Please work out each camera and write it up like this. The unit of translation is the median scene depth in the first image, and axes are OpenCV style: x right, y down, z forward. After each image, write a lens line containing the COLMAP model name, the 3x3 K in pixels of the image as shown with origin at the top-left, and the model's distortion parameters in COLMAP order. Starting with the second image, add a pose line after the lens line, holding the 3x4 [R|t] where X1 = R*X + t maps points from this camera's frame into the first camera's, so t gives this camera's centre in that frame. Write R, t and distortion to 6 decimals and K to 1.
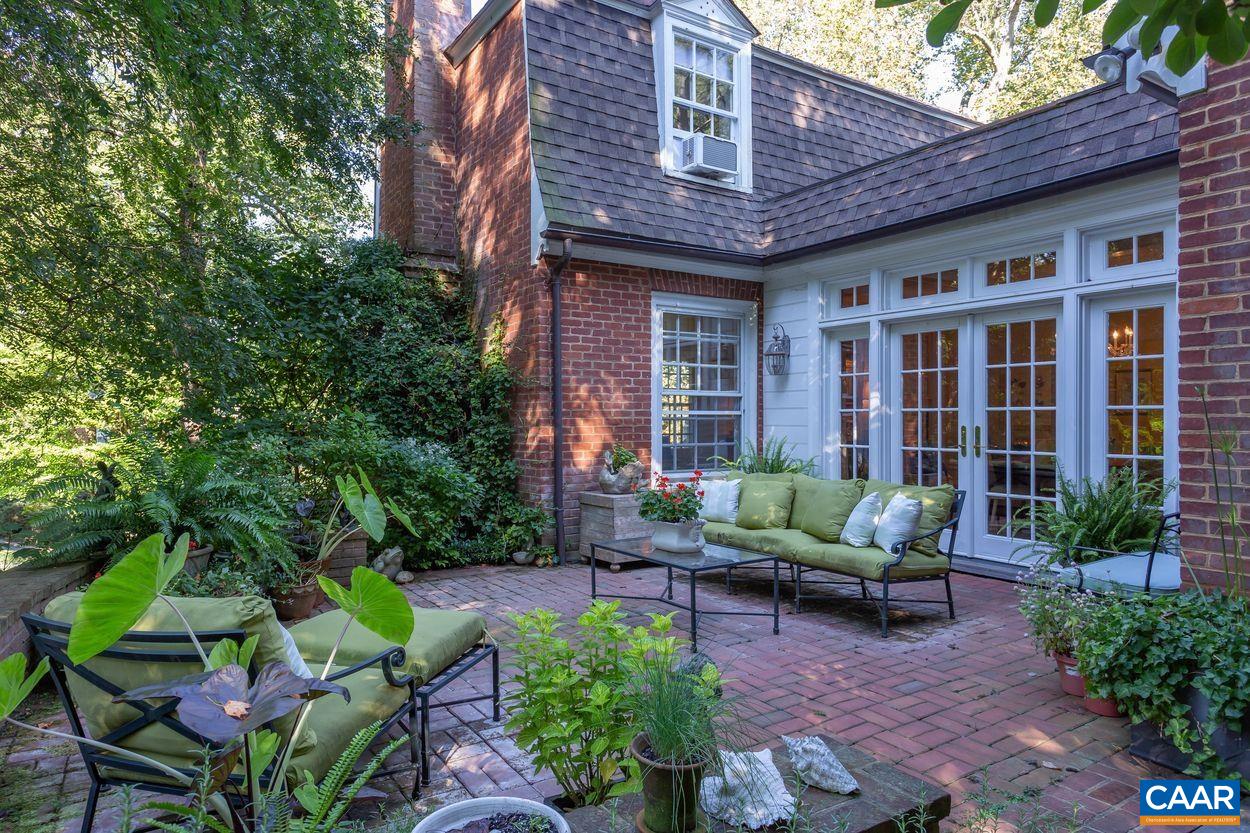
lens RADIAL K [[813.9, 0, 625.0], [0, 813.9, 416.5], [0, 0, 1]] dist [0.001036, 0.002340]
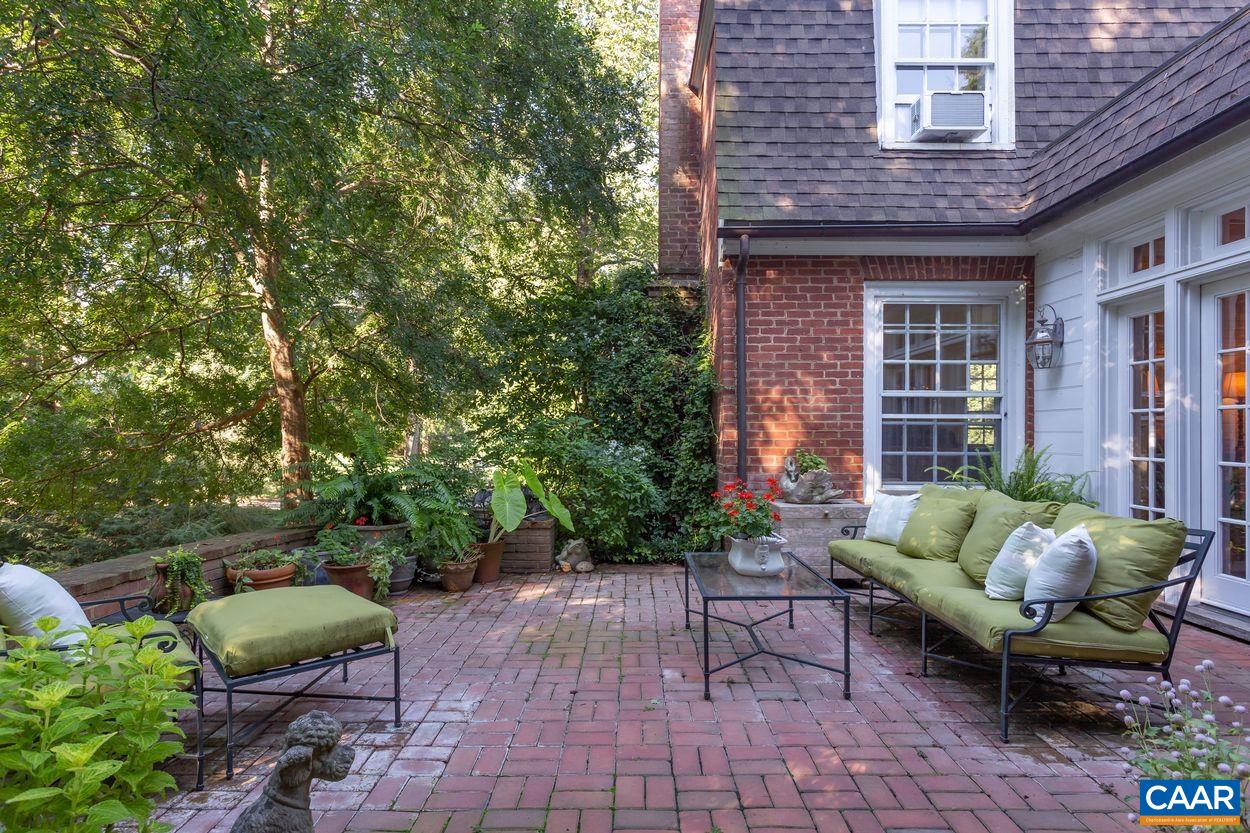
lens RADIAL K [[677.7, 0, 636.4], [0, 677.7, 425.7], [0, 0, 1]] dist [0.005925, 0.000883]
pose [[0.823077, -0.002034, -0.567926, 0.254761], [-0.003161, 0.999962, -0.008162, 0.012947], [0.567920, 0.008513, 0.823039, 0.244462]]
